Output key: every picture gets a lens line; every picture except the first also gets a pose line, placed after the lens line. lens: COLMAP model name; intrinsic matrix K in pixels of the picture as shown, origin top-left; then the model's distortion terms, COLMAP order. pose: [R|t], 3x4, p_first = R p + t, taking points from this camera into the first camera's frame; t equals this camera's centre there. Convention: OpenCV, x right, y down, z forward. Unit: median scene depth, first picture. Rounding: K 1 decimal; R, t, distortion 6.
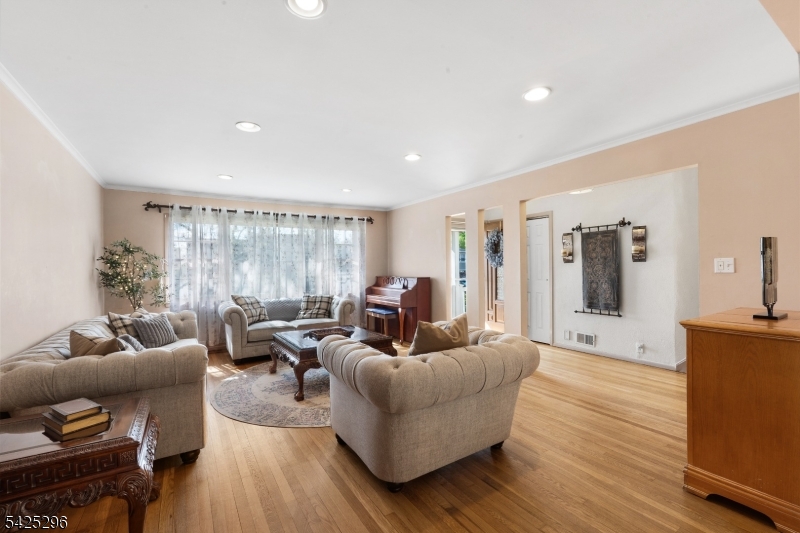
lens RADIAL K [[355.2, 0, 397.9], [0, 355.2, 267.3], [0, 0, 1]] dist [0.003109, 0.000183]
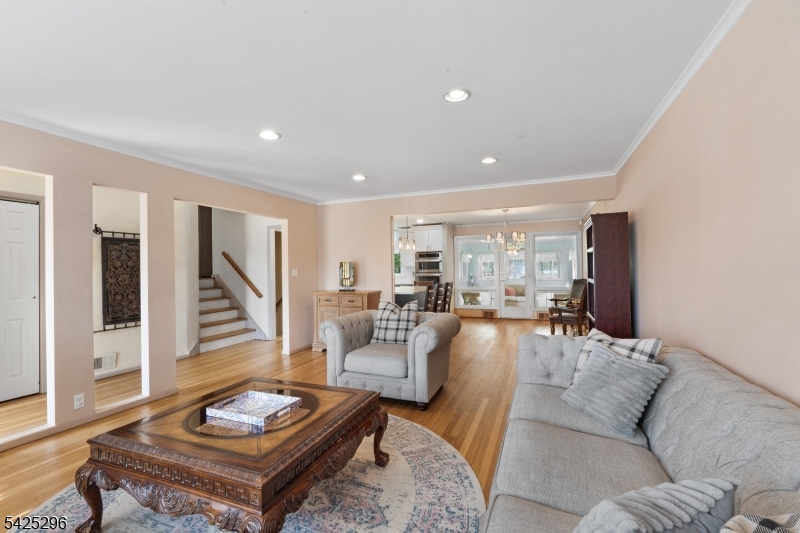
lens RADIAL K [[355.2, 0, 404.1], [0, 355.2, 267.2], [0, 0, 1]] dist [0.003109, 0.000183]
pose [[-0.613184, 0.030286, 0.789359, -0.605777], [0.023669, 0.999521, -0.019964, 0.009585], [-0.789585, 0.006442, -0.613607, 0.985426]]
